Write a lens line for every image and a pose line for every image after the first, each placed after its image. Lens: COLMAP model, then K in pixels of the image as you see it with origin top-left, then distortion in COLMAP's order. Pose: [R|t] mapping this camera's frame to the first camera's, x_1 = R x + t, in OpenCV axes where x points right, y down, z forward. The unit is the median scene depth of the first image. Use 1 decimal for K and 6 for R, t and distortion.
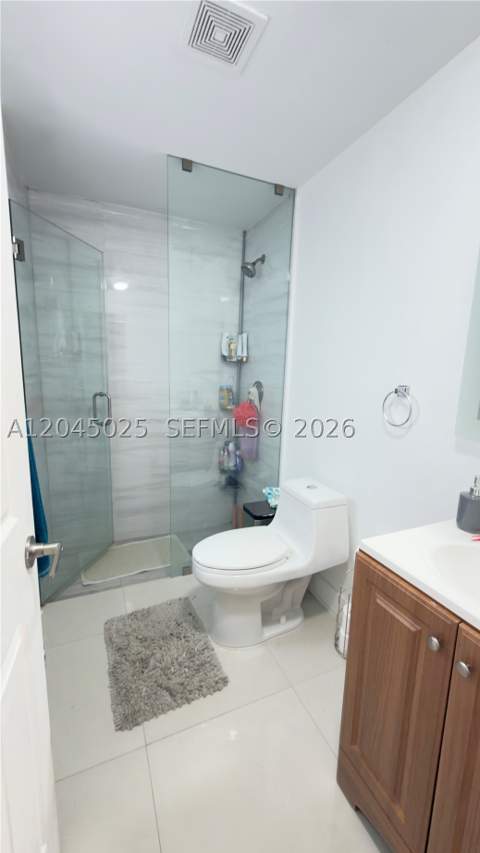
lens RADIAL K [[338.8, 0, 239.7], [0, 338.8, 423.9], [0, 0, 1]] dist [0.001433, -0.000137]
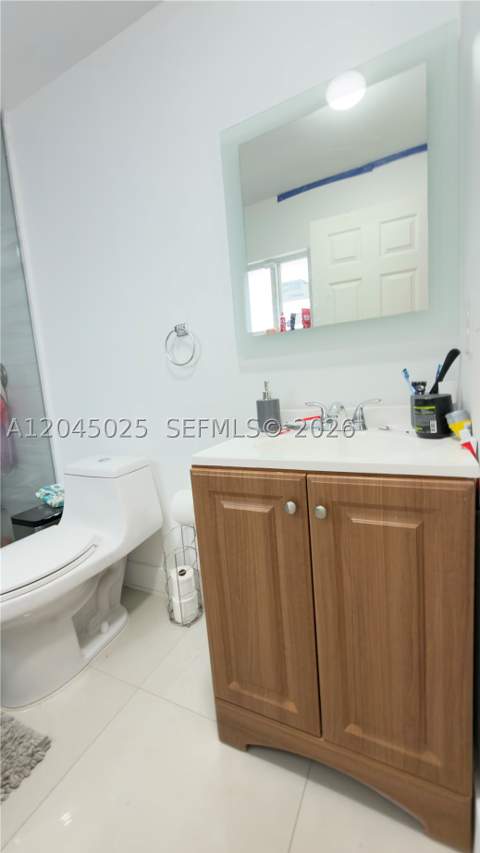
lens RADIAL K [[338.8, 0, 241.3], [0, 338.8, 429.3], [0, 0, 1]] dist [0.001433, -0.000137]
pose [[0.754965, -0.177749, 0.631215, -0.054706], [0.200933, 0.978967, 0.035349, 0.164946], [-0.624222, 0.100144, 0.774802, 0.137672]]
